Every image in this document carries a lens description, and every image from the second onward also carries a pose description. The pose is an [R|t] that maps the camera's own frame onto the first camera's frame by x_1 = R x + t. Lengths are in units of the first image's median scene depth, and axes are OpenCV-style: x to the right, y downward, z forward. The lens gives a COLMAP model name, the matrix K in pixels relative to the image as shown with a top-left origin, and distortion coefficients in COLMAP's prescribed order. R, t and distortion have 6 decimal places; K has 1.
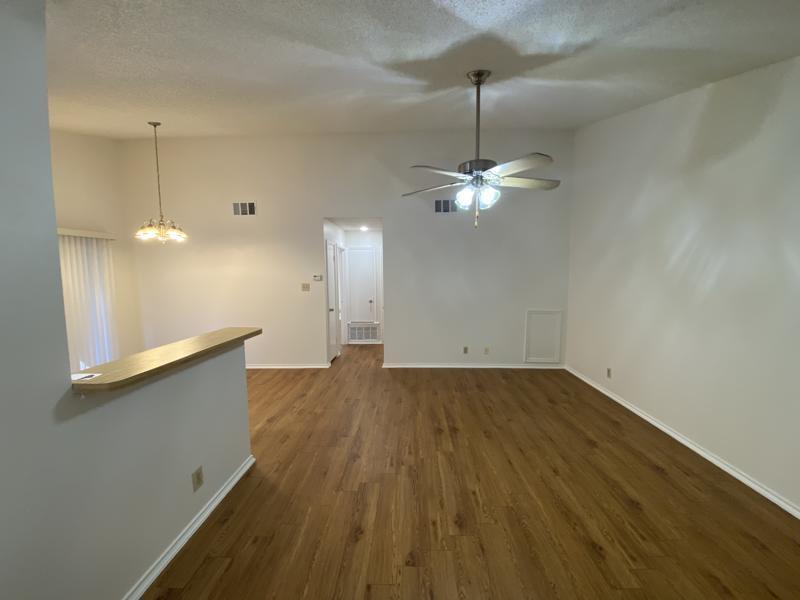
lens RADIAL K [[329.5, 0, 404.4], [0, 329.5, 304.1], [0, 0, 1]] dist [0.010873, -0.016263]
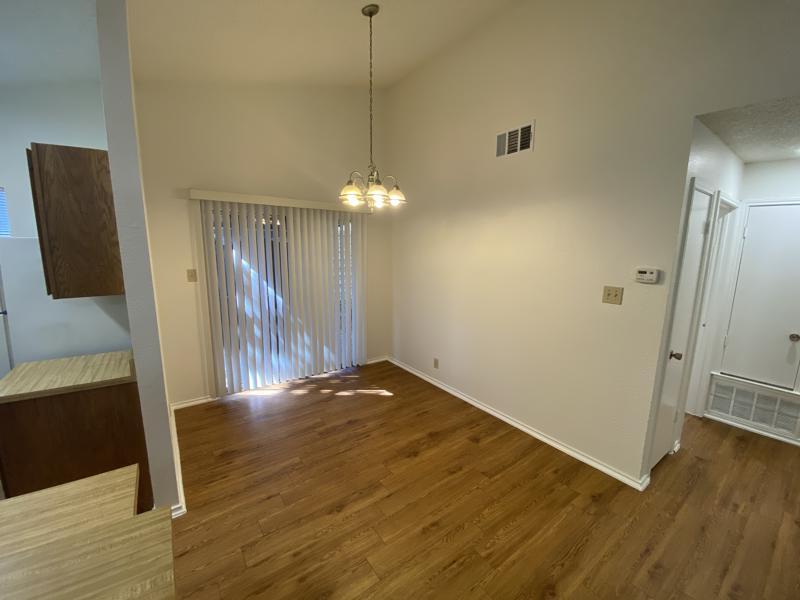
lens RADIAL K [[329.5, 0, 404.4], [0, 329.5, 304.1], [0, 0, 1]] dist [0.010873, -0.016263]
pose [[0.622104, 0.145024, -0.769386, -0.131759], [-0.090481, 0.989428, 0.113340, -0.064837], [0.777689, -0.000894, 0.628649, 0.505226]]
